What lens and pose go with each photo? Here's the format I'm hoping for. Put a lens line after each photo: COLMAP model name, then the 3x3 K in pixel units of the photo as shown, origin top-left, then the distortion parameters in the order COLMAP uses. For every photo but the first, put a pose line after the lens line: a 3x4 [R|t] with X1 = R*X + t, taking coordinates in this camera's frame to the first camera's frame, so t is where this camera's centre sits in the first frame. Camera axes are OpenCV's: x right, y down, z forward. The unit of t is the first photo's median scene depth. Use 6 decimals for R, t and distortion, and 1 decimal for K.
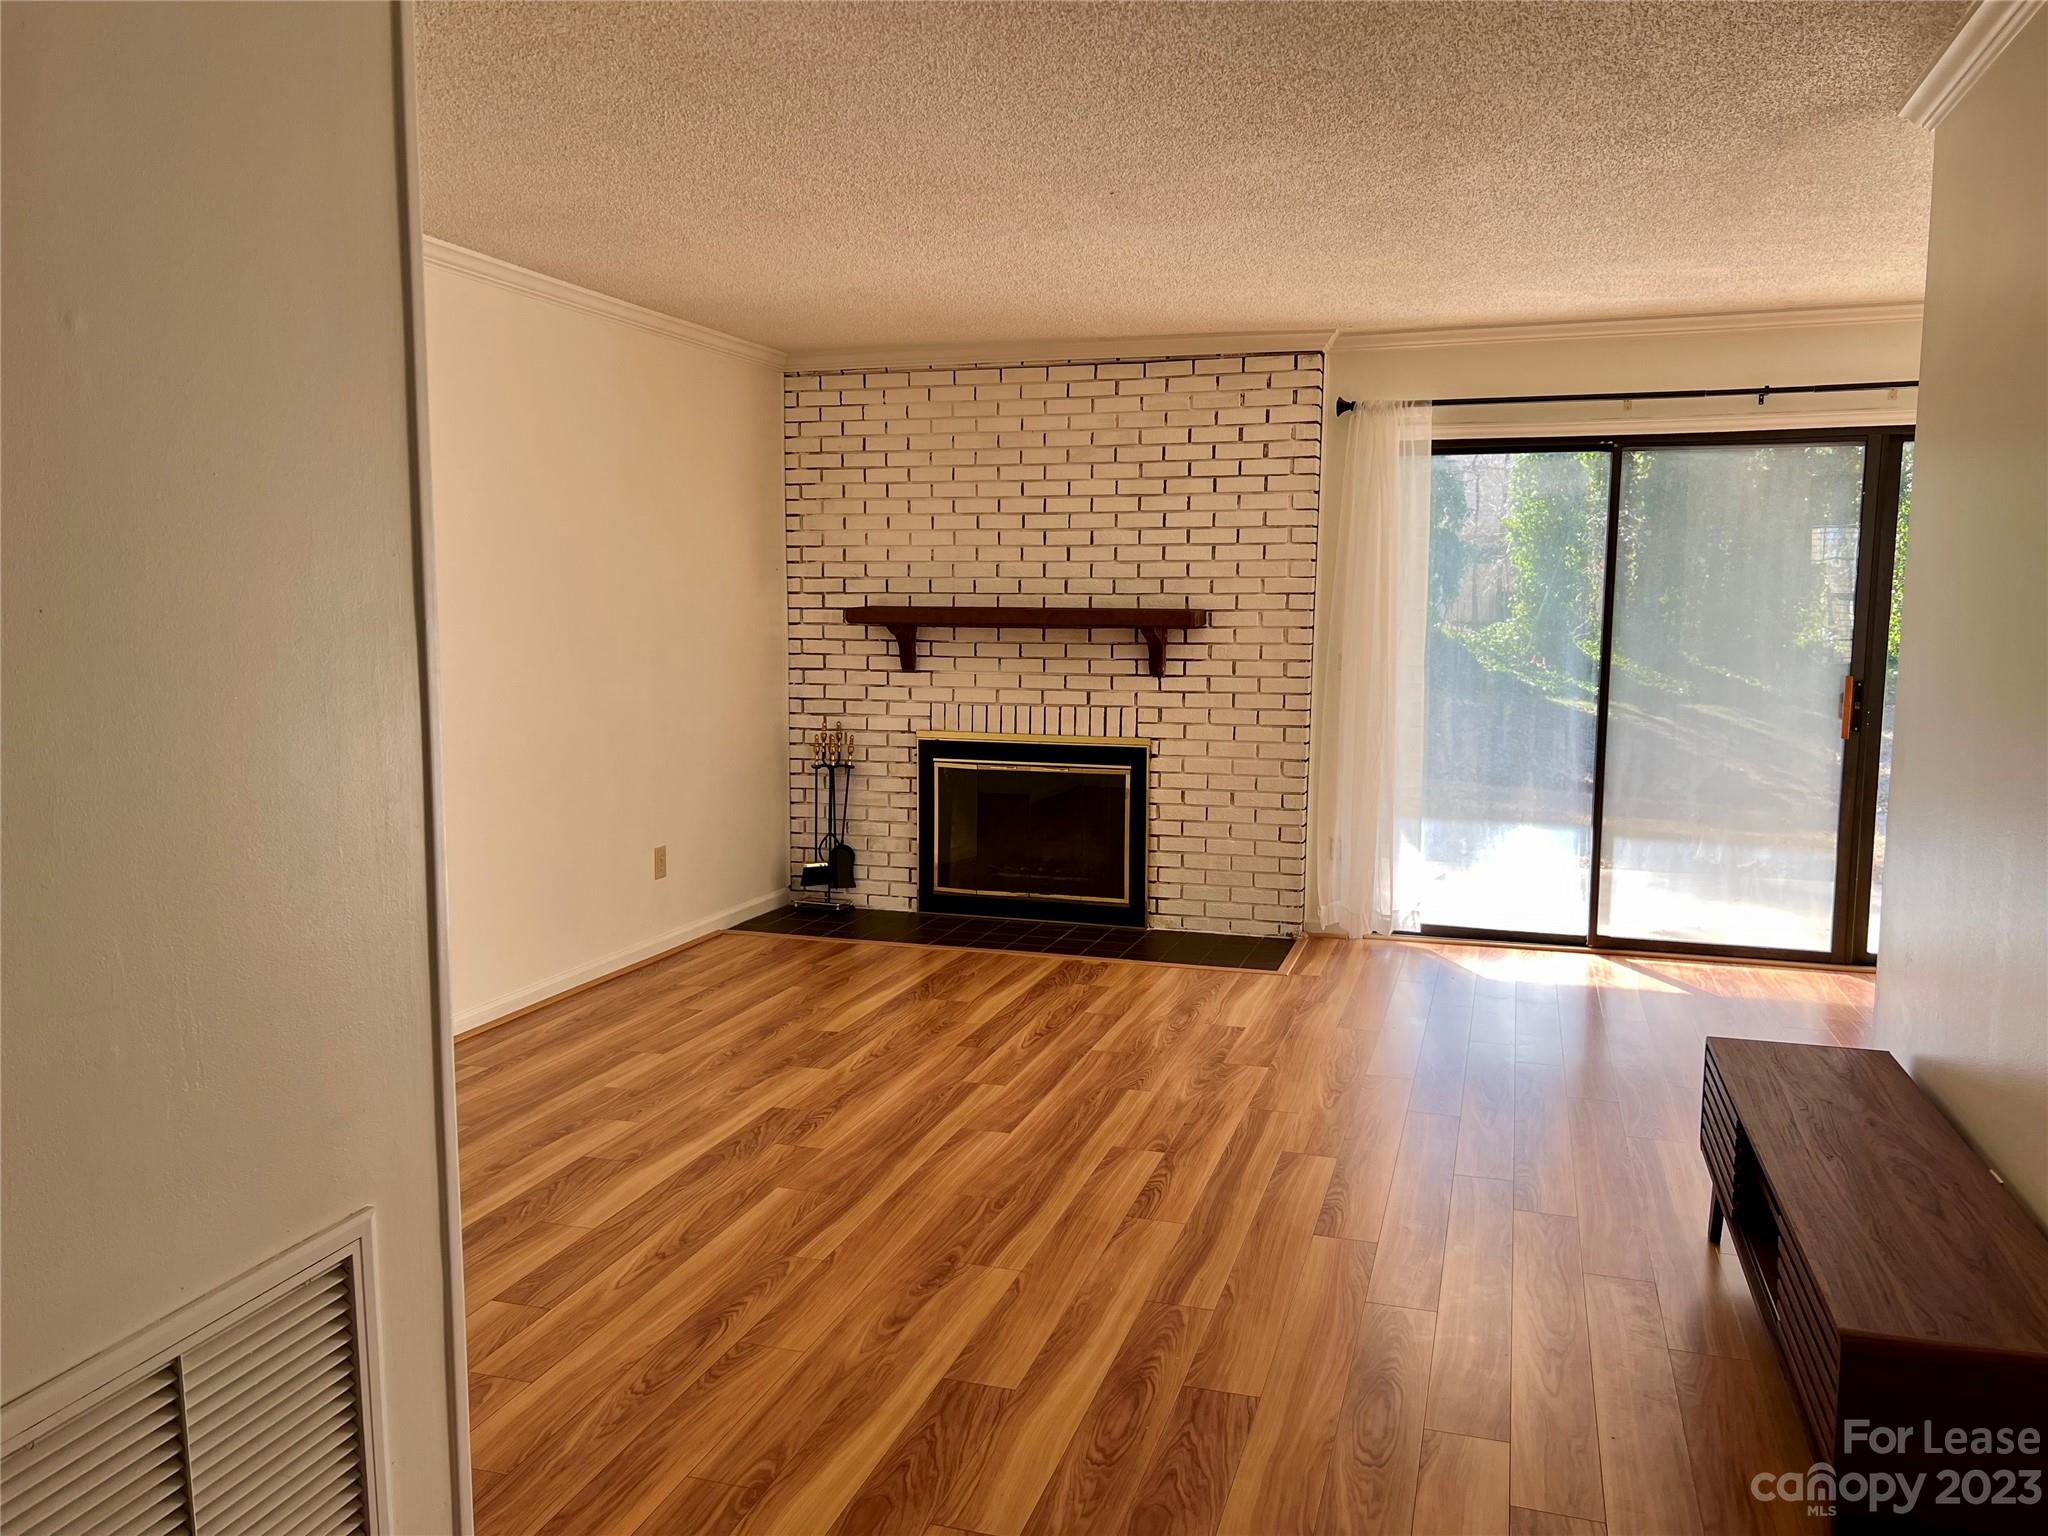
lens RADIAL K [[1539.0, 0, 1023.4], [0, 1539.0, 802.8], [0, 0, 1]] dist [0.055310, -0.067686]
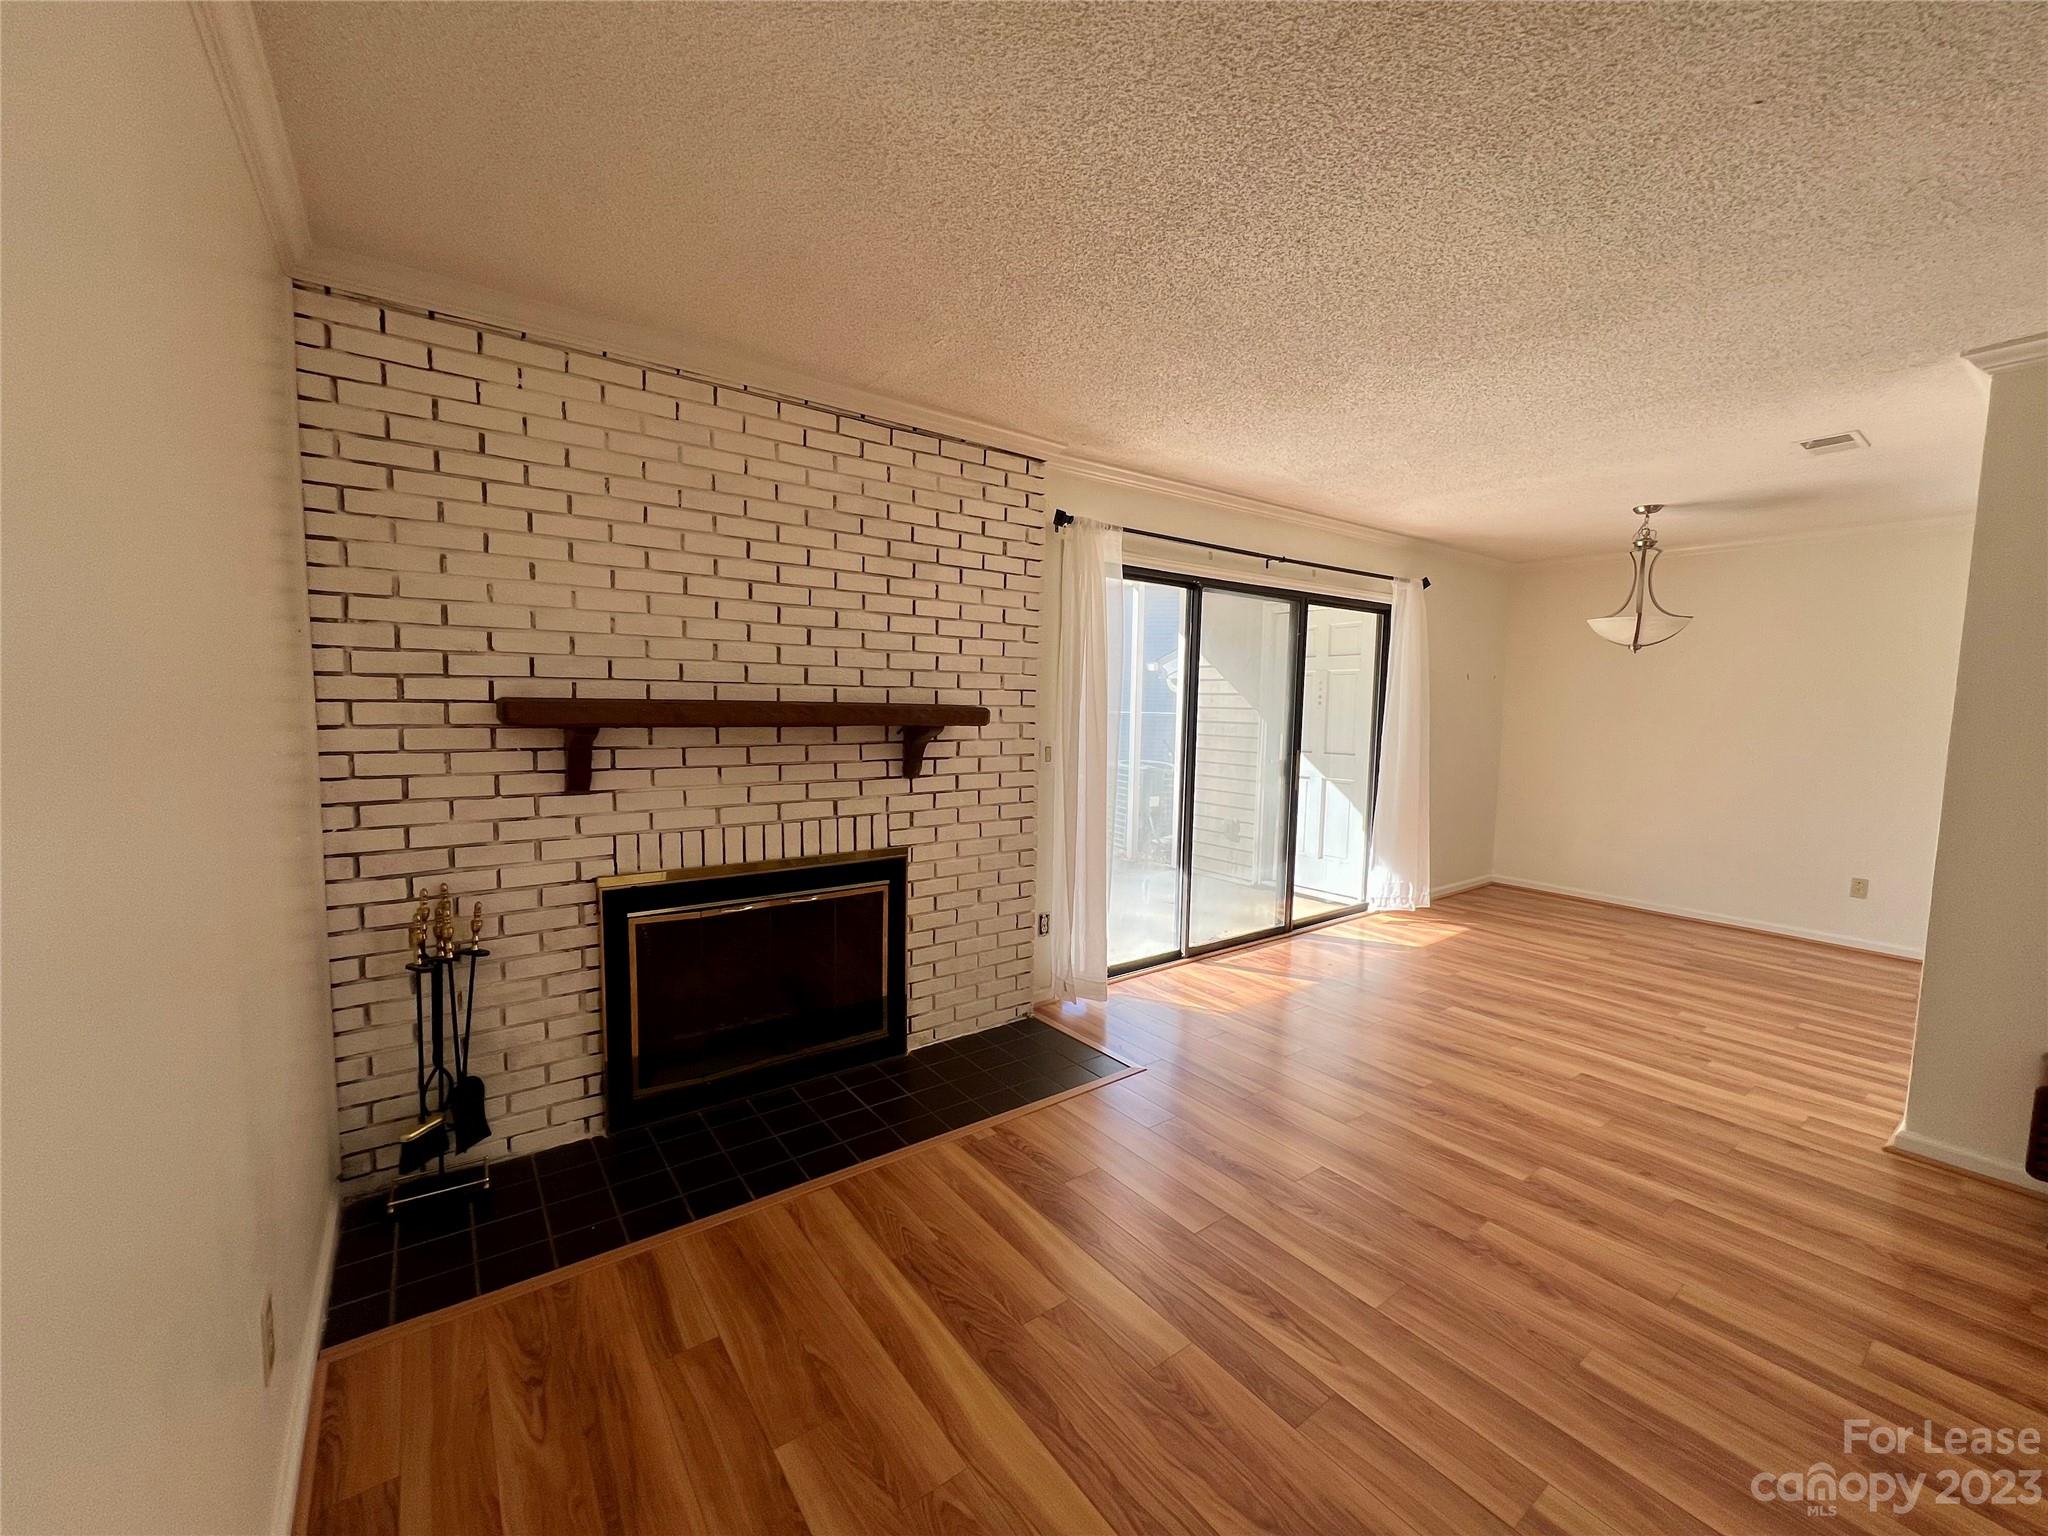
lens RADIAL K [[817.1, 0, 1027.2], [0, 817.1, 771.4], [0, 0, 1]] dist [-0.002160, 0.000534]
pose [[0.580162, -0.066886, 0.811750, -0.271347], [0.088389, 0.995907, 0.018888, -0.091186], [-0.809691, 0.060791, 0.583700, 0.678710]]
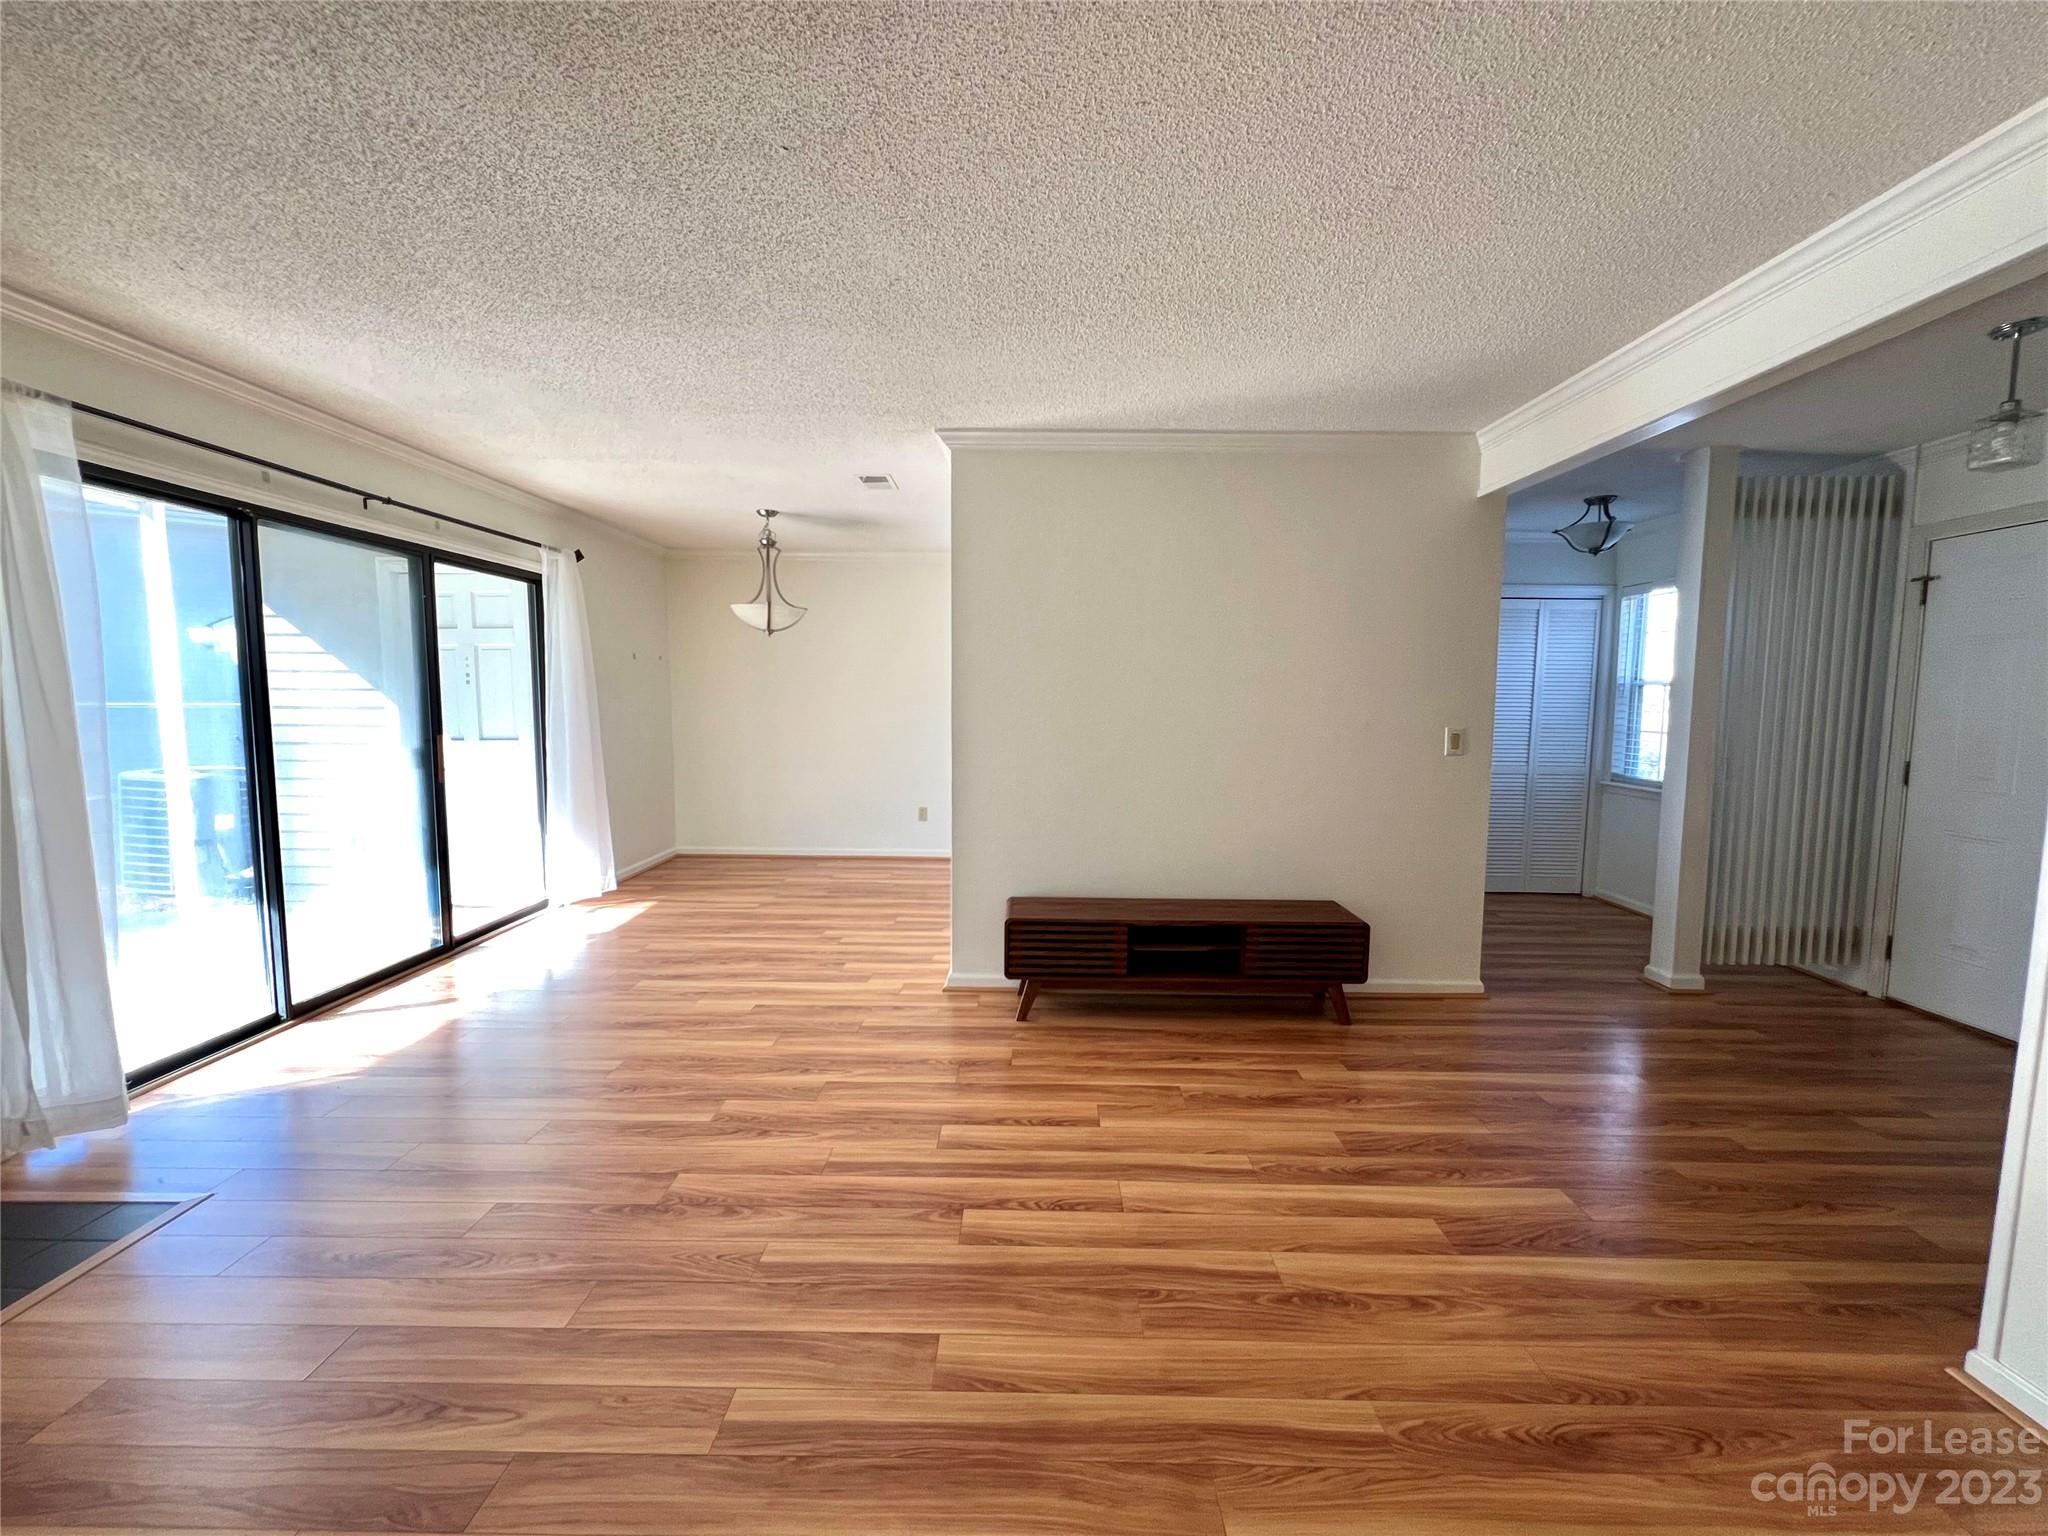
lens RADIAL K [[817.1, 0, 1030.7], [0, 817.1, 768.9], [0, 0, 1]] dist [-0.002160, 0.000534]
pose [[-0.302418, -0.089986, 0.948918, -0.255460], [0.112153, 0.985259, 0.129175, -0.078916], [-0.946554, 0.145489, -0.287868, 0.666052]]
